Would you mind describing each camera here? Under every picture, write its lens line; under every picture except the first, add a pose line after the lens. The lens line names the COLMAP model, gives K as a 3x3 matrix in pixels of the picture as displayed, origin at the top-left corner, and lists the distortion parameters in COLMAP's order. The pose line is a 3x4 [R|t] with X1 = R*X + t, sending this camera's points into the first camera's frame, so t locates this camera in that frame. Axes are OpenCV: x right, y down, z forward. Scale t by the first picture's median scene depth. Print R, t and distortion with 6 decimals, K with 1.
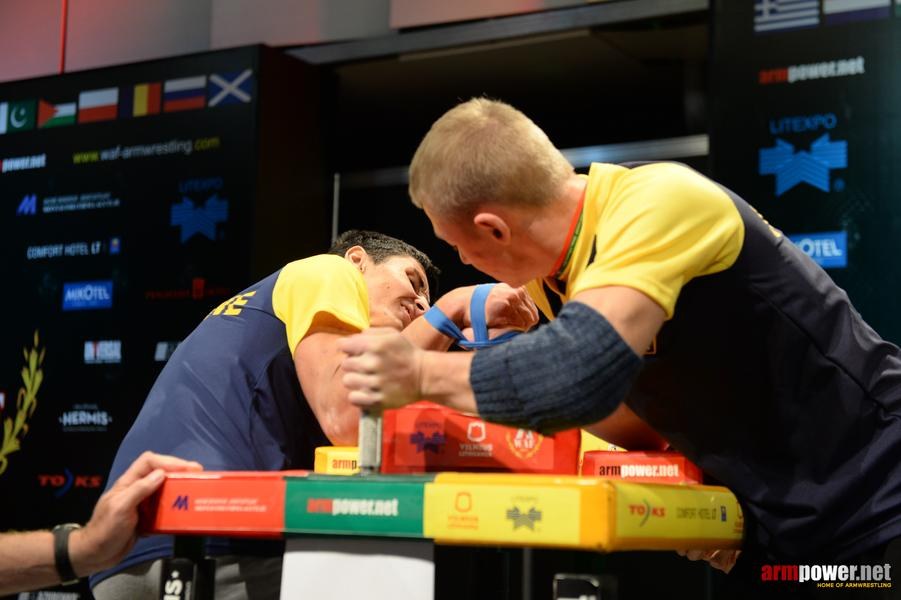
lens RADIAL K [[1603.0, 0, 450.5], [0, 1603.0, 300.0], [0, 0, 1]] dist [0.029744, 0.030312]
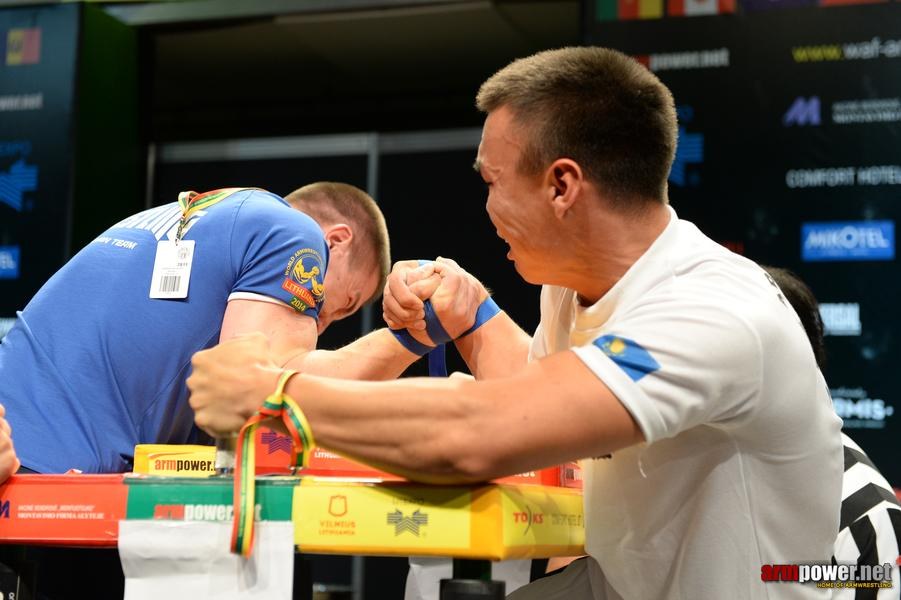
lens RADIAL K [[1603.0, 0, 450.5], [0, 1603.0, 300.0], [0, 0, 1]] dist [0.029744, 0.030312]
pose [[0.969732, 0.022492, 0.243133, -0.581483], [-0.022684, 0.999741, -0.002006, 0.029701], [-0.243115, -0.003570, 0.969991, 0.337502]]
